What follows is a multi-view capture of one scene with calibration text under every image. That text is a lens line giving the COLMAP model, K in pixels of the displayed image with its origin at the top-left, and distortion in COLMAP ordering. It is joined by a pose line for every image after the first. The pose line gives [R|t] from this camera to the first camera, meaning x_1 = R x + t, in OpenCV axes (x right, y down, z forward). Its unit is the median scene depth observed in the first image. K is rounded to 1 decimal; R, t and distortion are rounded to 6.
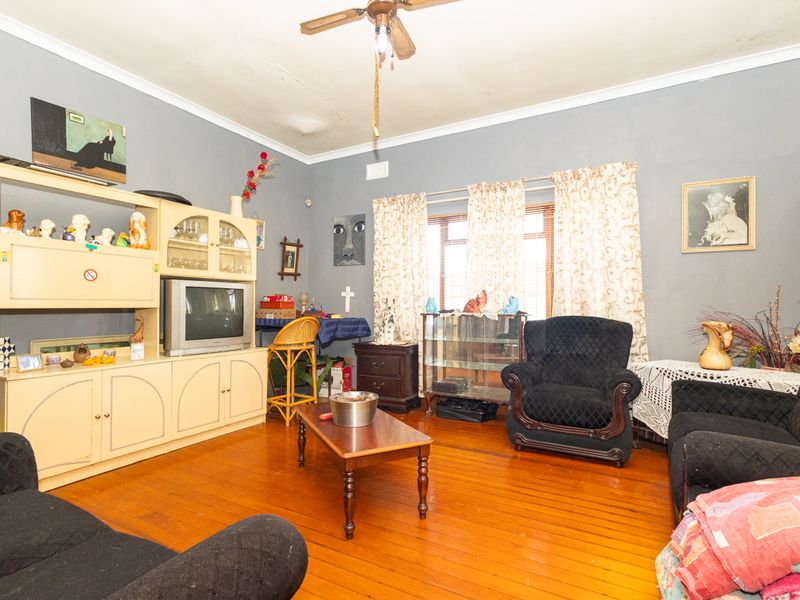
lens RADIAL K [[407.7, 0, 400.0], [0, 407.7, 300.0], [0, 0, 1]] dist [0.005654, -0.000168]
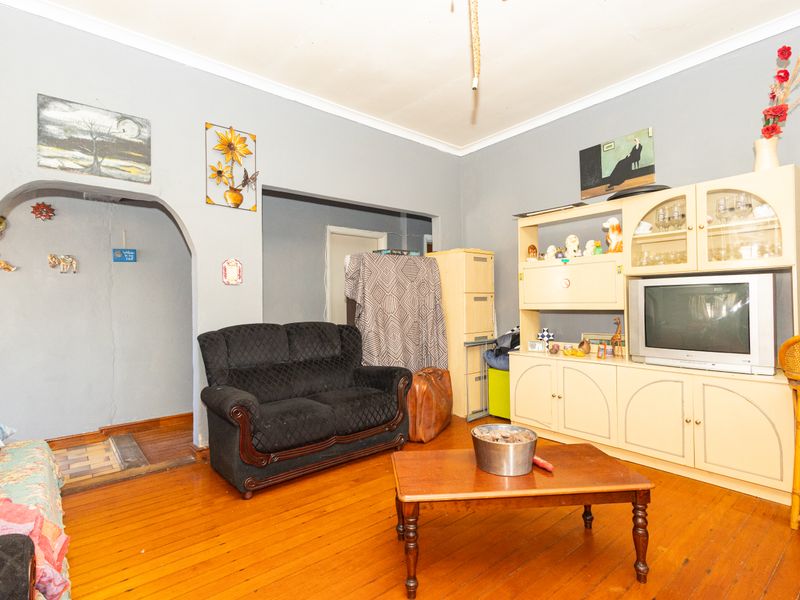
lens RADIAL K [[407.7, 0, 400.0], [0, 407.7, 300.0], [0, 0, 1]] dist [0.005654, -0.000168]
pose [[-0.365489, -0.001875, -0.930814, 0.528061], [0.029530, 0.999471, -0.013609, -0.007460], [0.930347, -0.032461, -0.365240, 0.876233]]
